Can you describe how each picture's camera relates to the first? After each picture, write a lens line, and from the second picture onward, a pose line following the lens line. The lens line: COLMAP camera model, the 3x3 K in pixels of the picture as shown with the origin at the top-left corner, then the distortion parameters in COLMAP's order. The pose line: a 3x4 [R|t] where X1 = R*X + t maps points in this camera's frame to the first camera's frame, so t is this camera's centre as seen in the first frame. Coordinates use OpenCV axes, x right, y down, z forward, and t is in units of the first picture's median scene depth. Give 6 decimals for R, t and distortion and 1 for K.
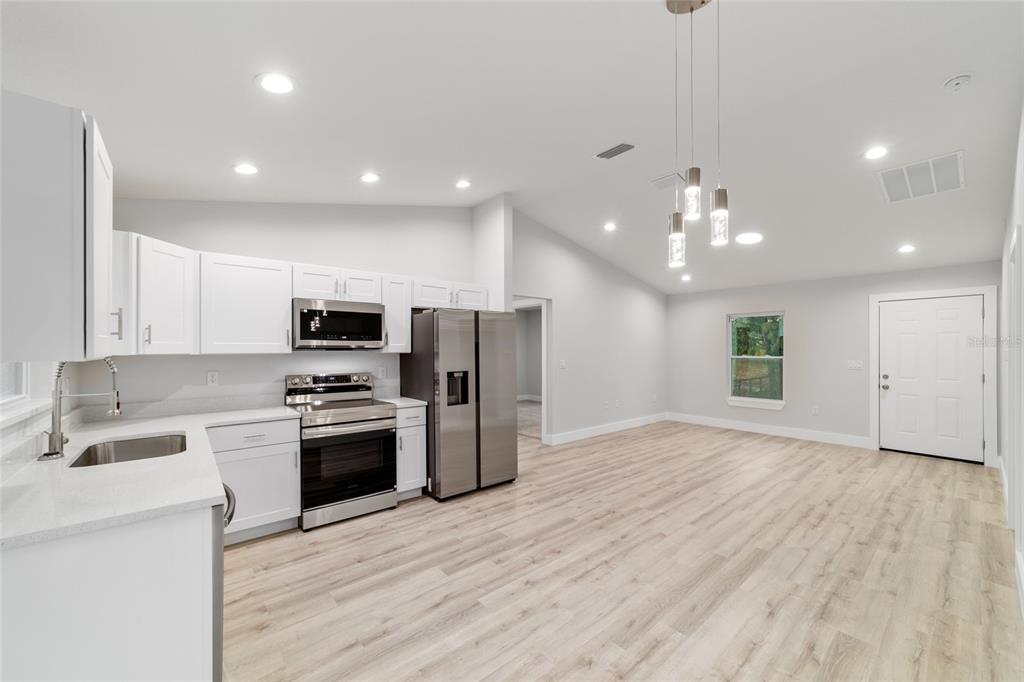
lens RADIAL K [[395.5, 0, 509.4], [0, 395.5, 347.9], [0, 0, 1]] dist [-0.018943, 0.009305]
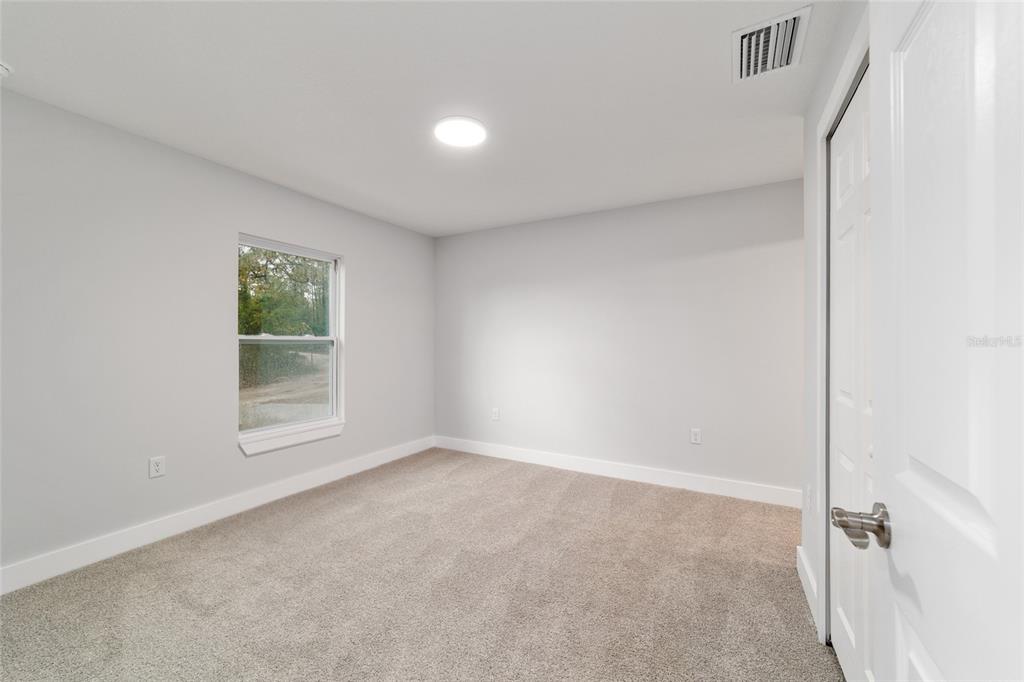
lens RADIAL K [[429.9, 0, 512.0], [0, 429.9, 341.0], [0, 0, 1]] dist [-0.000273, 0.012351]
pose [[-0.407632, 0.004754, 0.913134, 0.061764], [-0.005053, 0.999959, -0.007462, 0.051911], [-0.913133, -0.007656, -0.407591, 1.703049]]
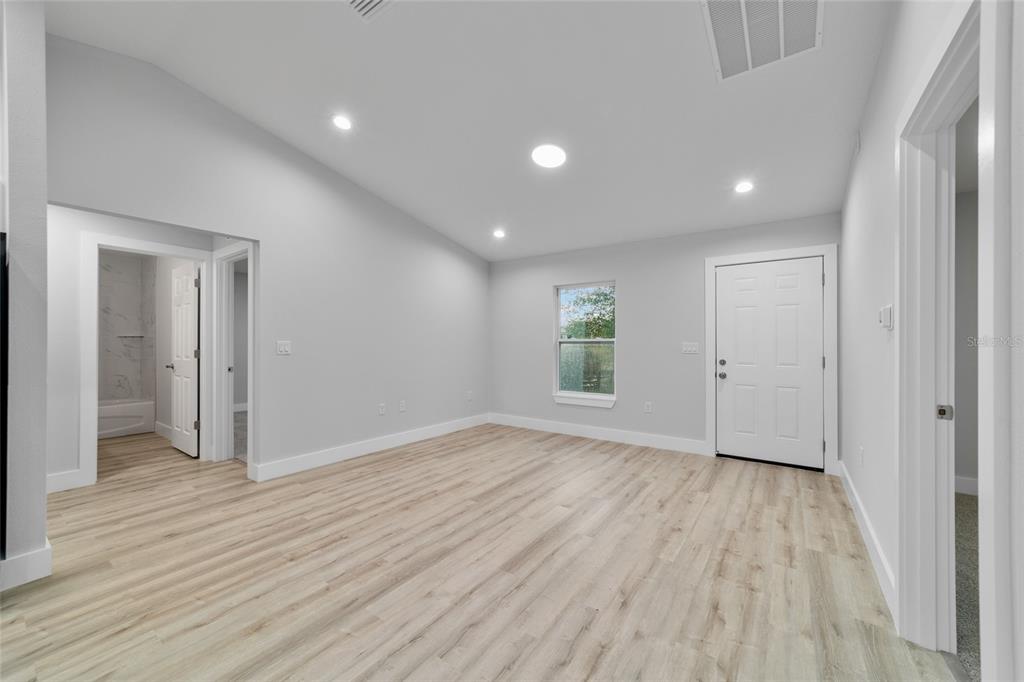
lens RADIAL K [[393.5, 0, 505.7], [0, 393.5, 340.7], [0, 0, 1]] dist [-0.019309, 0.008929]
pose [[0.969976, 0.003260, 0.243178, 0.496566], [-0.002428, 0.999990, -0.003725, 0.048644], [-0.243188, 0.003023, 0.969974, 0.493261]]
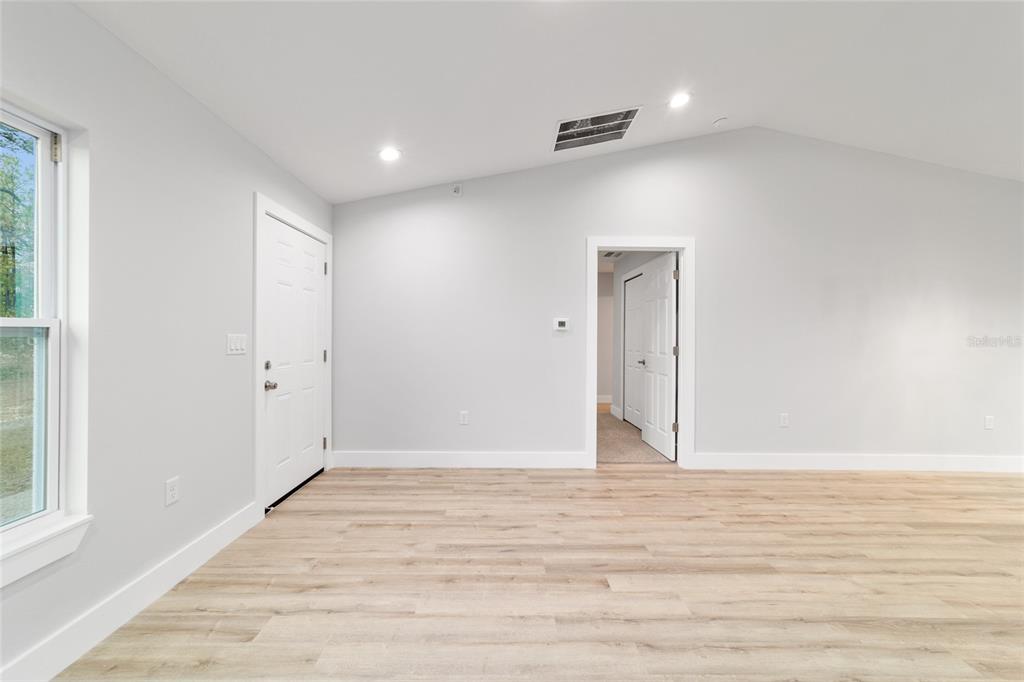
lens RADIAL K [[393.5, 0, 505.7], [0, 393.5, 340.7], [0, 0, 1]] dist [-0.019309, 0.008929]
pose [[-0.771919, -0.011611, 0.635614, 0.578513], [-0.009867, 0.999932, 0.006282, 0.050662], [-0.635644, -0.001423, -0.771981, 1.684620]]
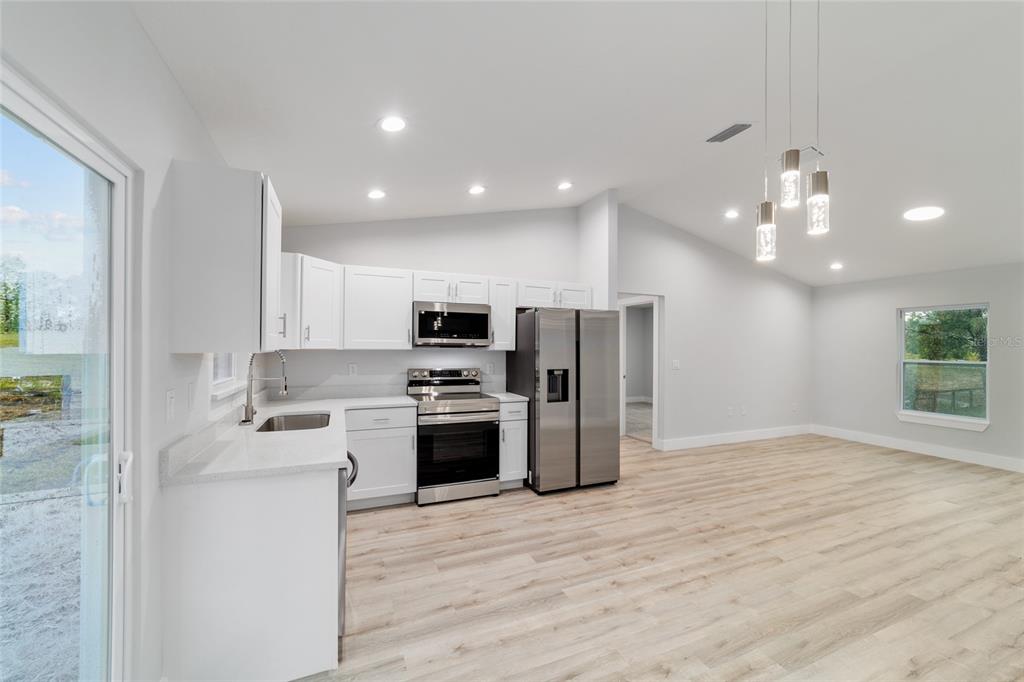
lens RADIAL K [[400.5, 0, 510.9], [0, 400.5, 345.4], [0, 0, 1]] dist [-0.017050, 0.008452]
pose [[0.956975, 0.009237, -0.290024, 0.051044], [-0.010027, 0.999949, -0.001236, -0.000114], [0.289998, 0.004091, 0.957018, -0.026386]]
